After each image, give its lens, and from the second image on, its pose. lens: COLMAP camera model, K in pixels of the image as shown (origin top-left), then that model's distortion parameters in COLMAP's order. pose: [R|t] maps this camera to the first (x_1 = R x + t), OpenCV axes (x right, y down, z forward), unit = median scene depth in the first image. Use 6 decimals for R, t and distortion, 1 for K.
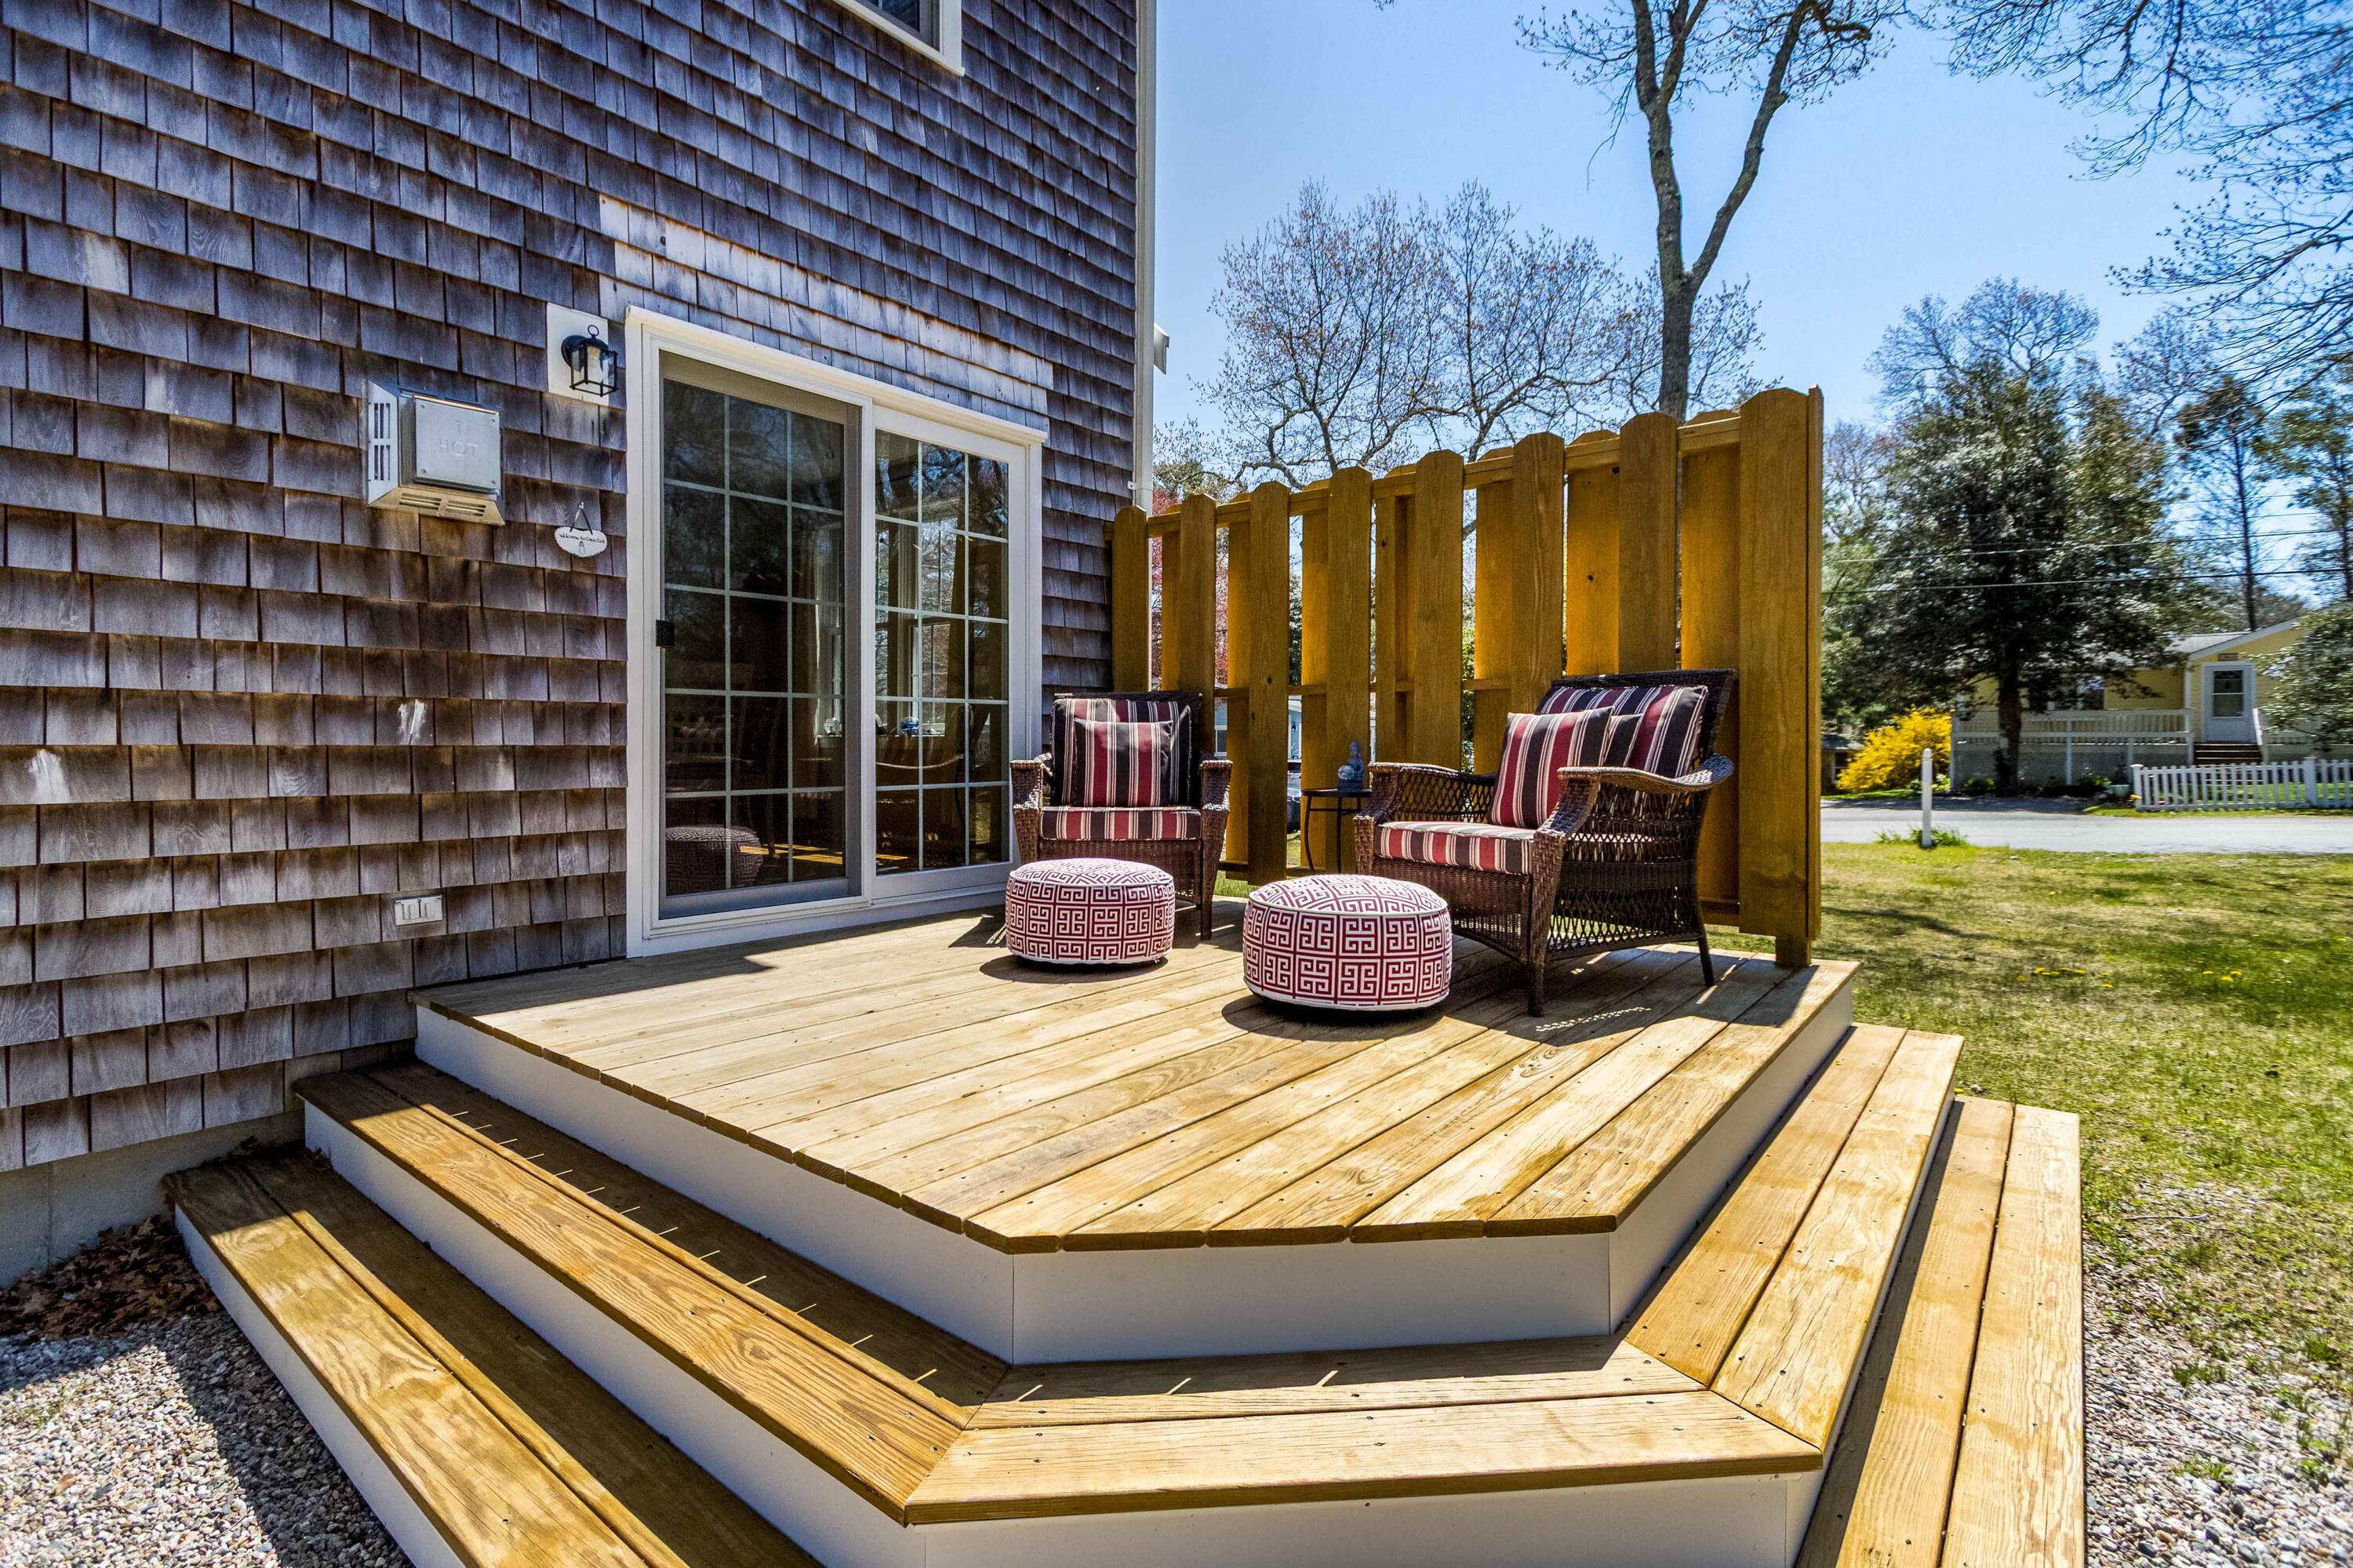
lens RADIAL K [[1142.0, 0, 1165.9], [0, 1142.0, 743.6], [0, 0, 1]] dist [0.018425, -0.008841]
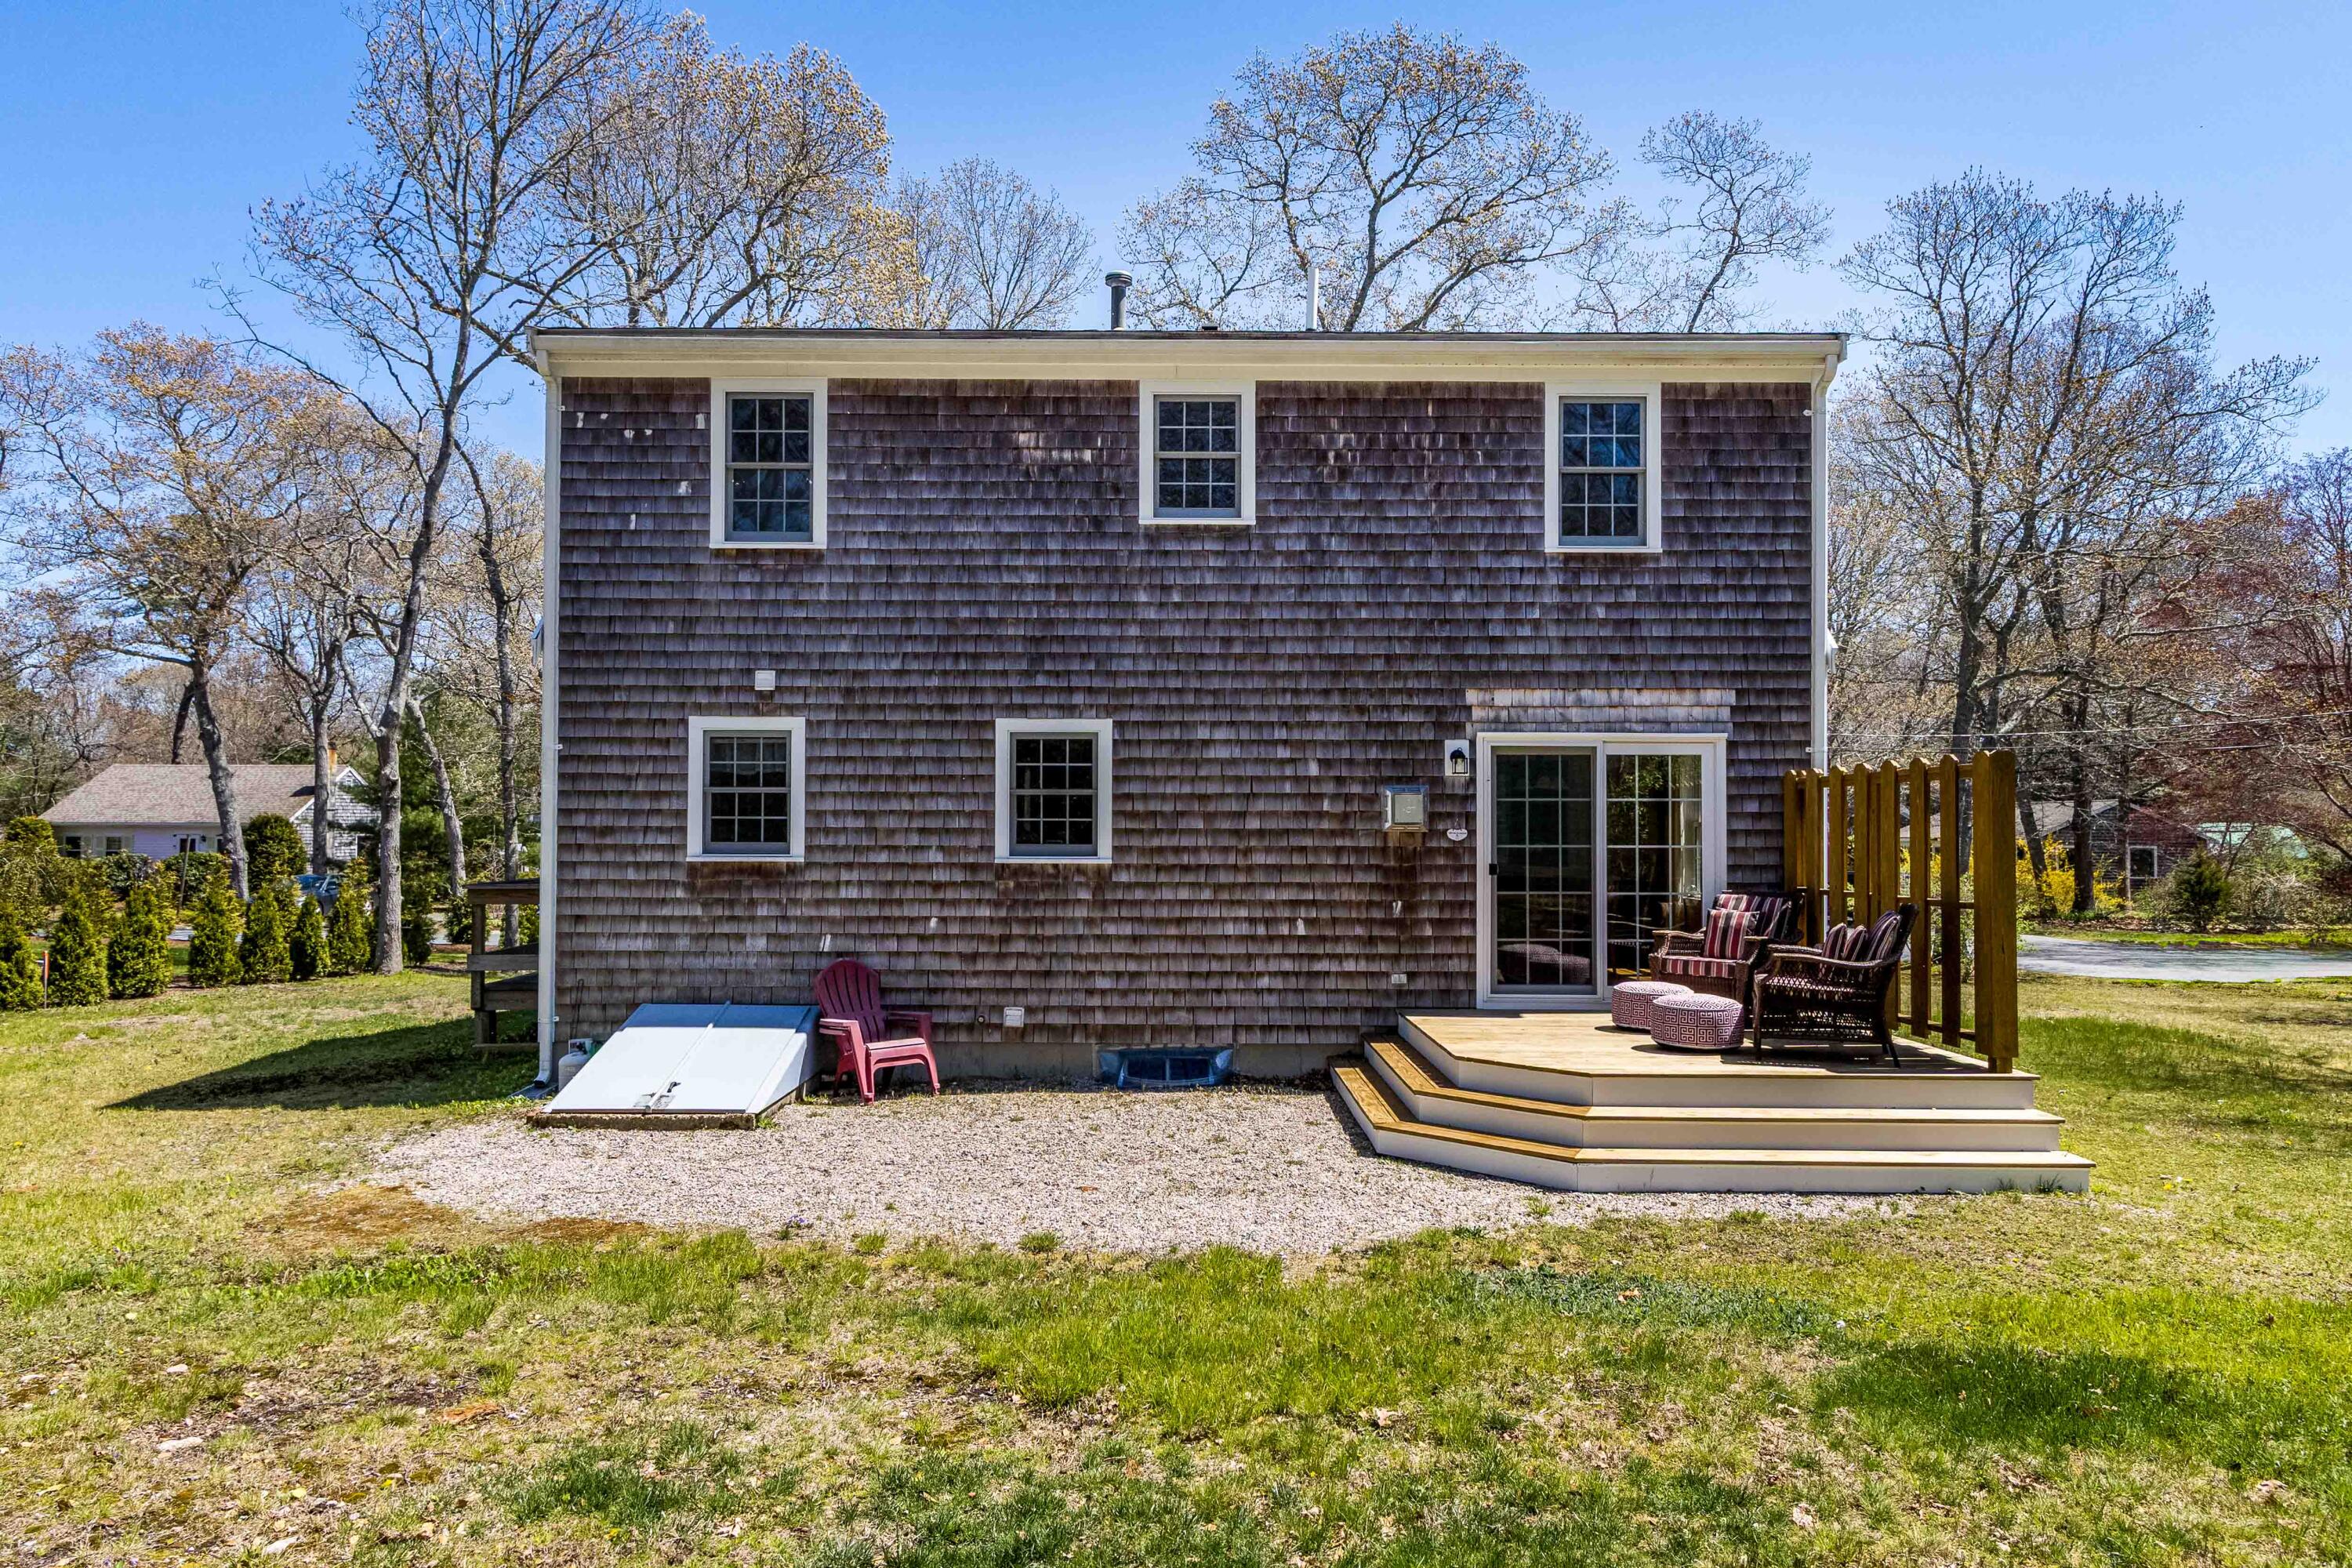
lens RADIAL K [[1075.1, 0, 1170.8], [0, 1075.1, 847.4], [0, 0, 1]] dist [0.003260, 0.000360]
pose [[0.622558, -0.014042, -0.782447, 0.905901], [-0.004157, 0.999766, -0.021250, -0.097784], [0.782562, 0.016482, 0.622354, -0.905739]]
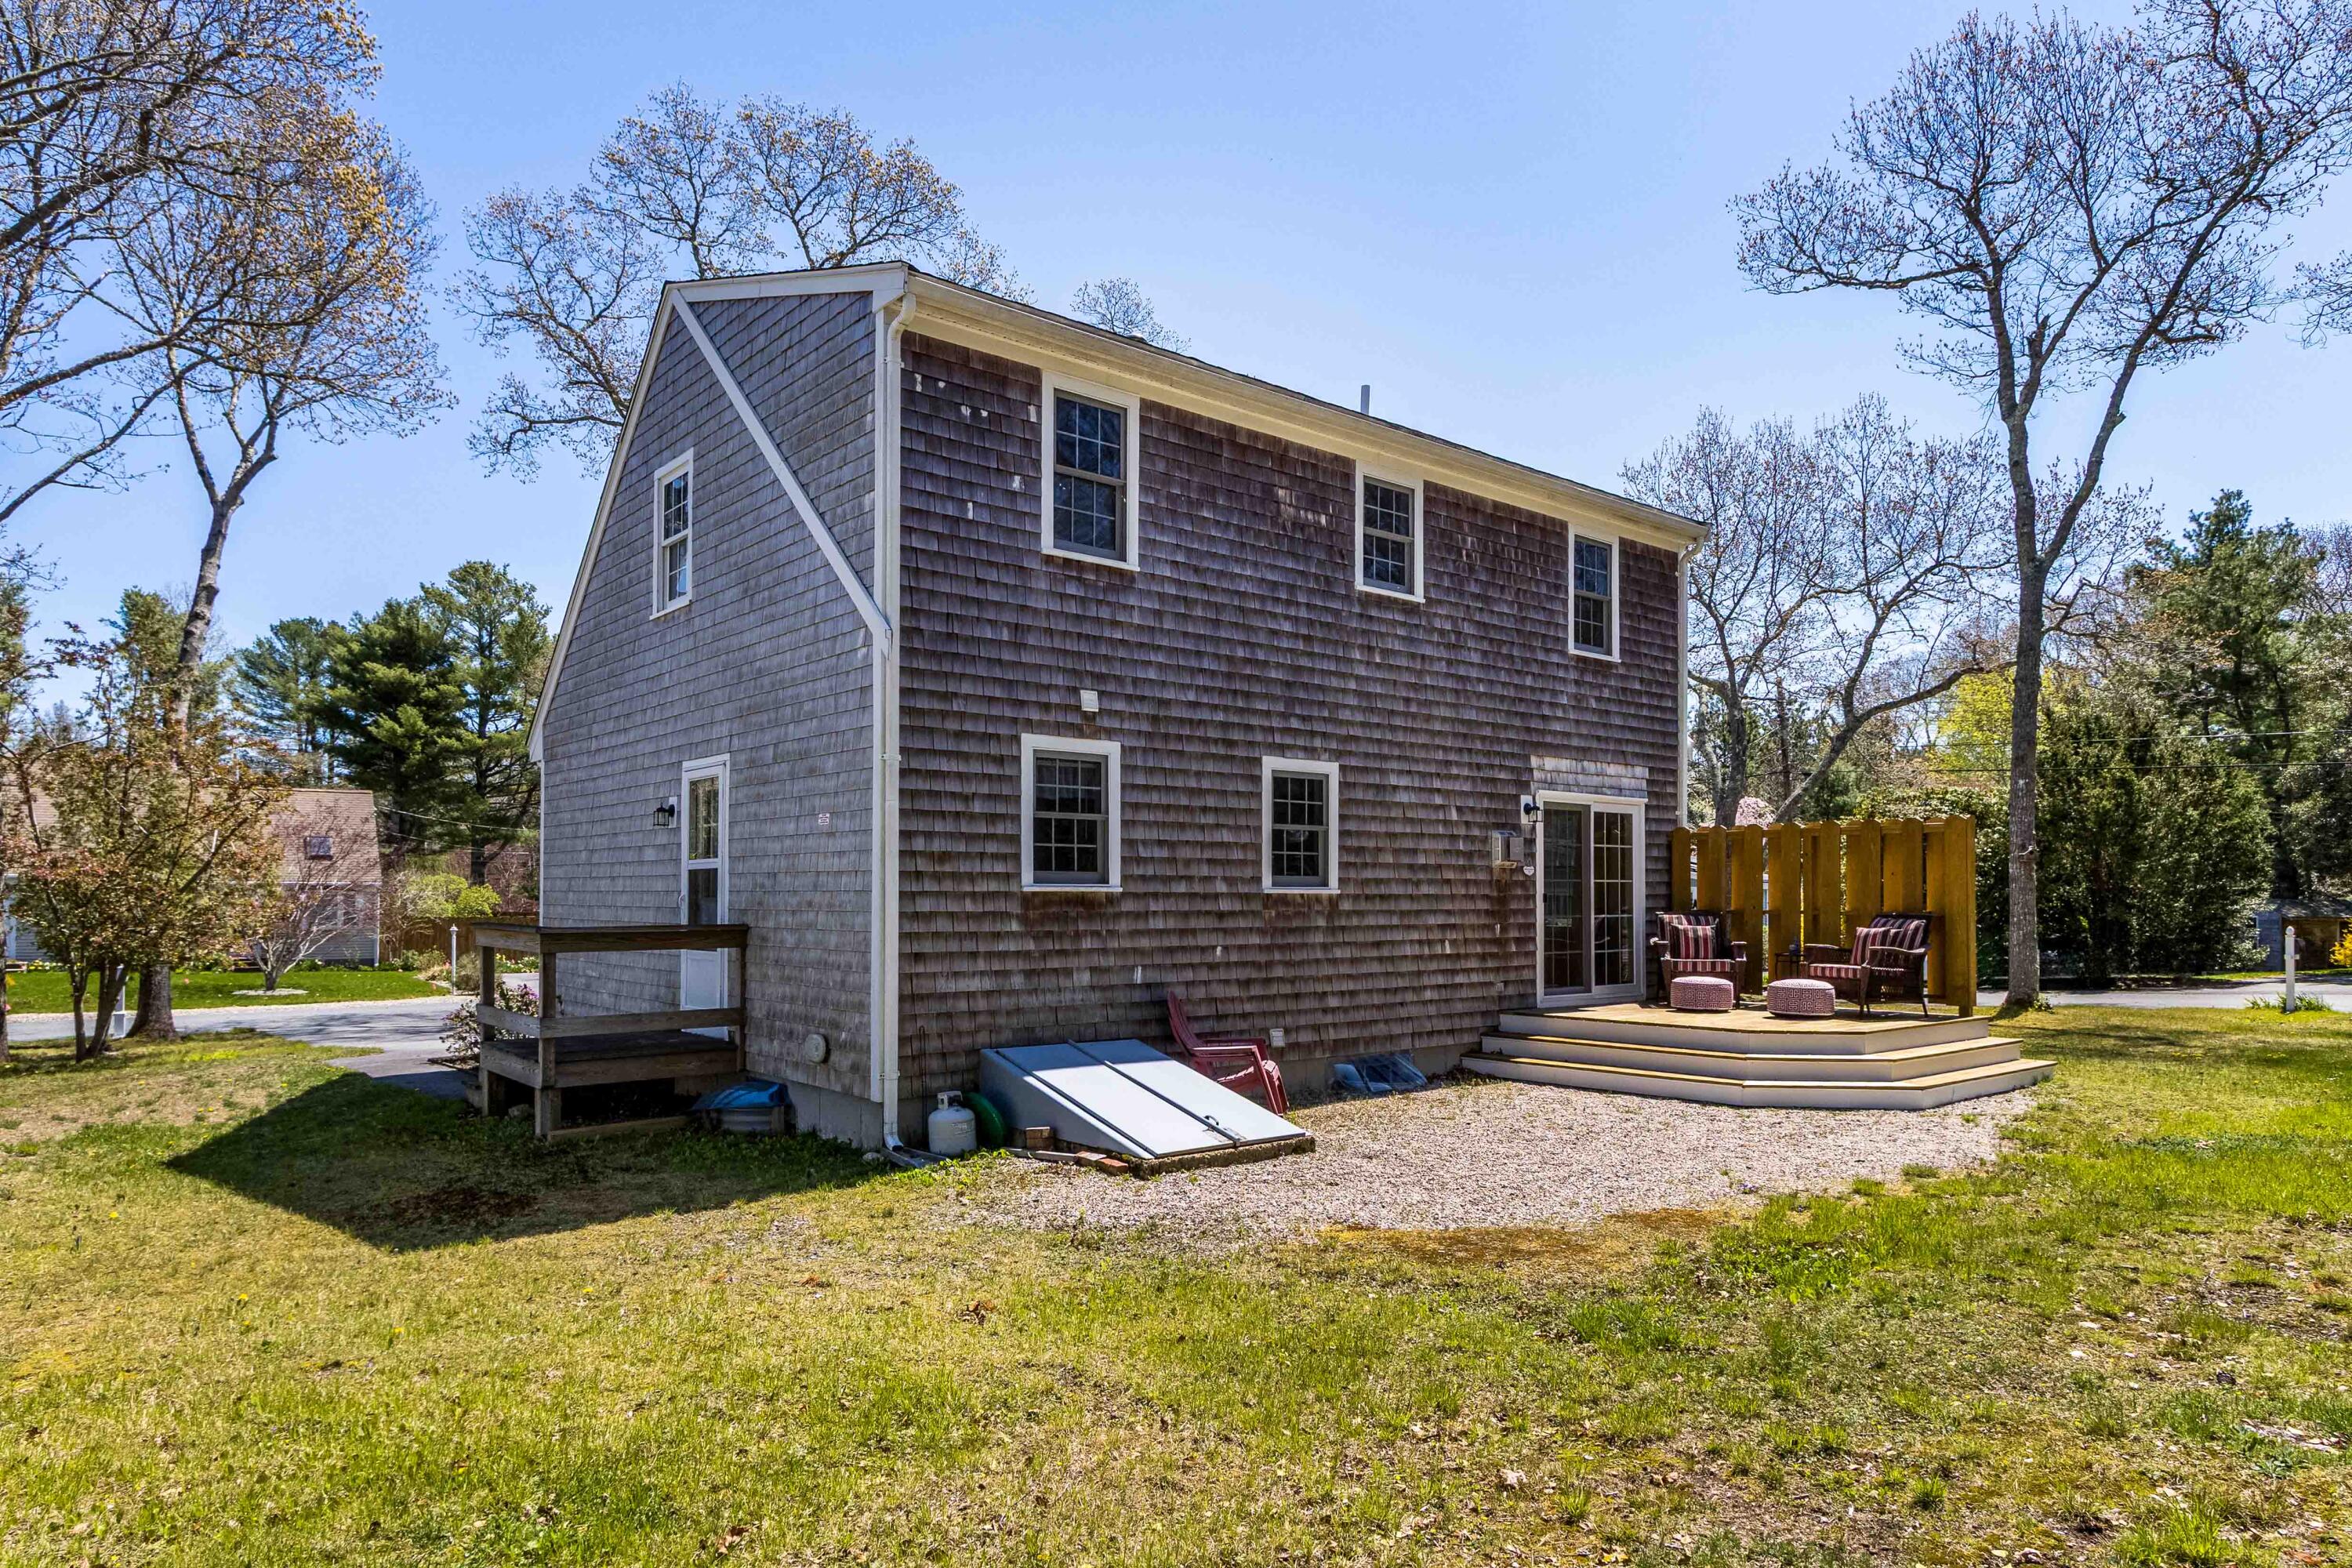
lens RADIAL K [[1410.3, 0, 1165.2], [0, 1410.3, 873.7], [0, 0, 1]] dist [0.005247, 0.001734]
pose [[0.977505, -0.003812, -0.210876, -0.667449], [-0.000357, 0.999805, -0.019727, -0.092699], [0.210910, 0.019359, 0.977314, -2.915008]]
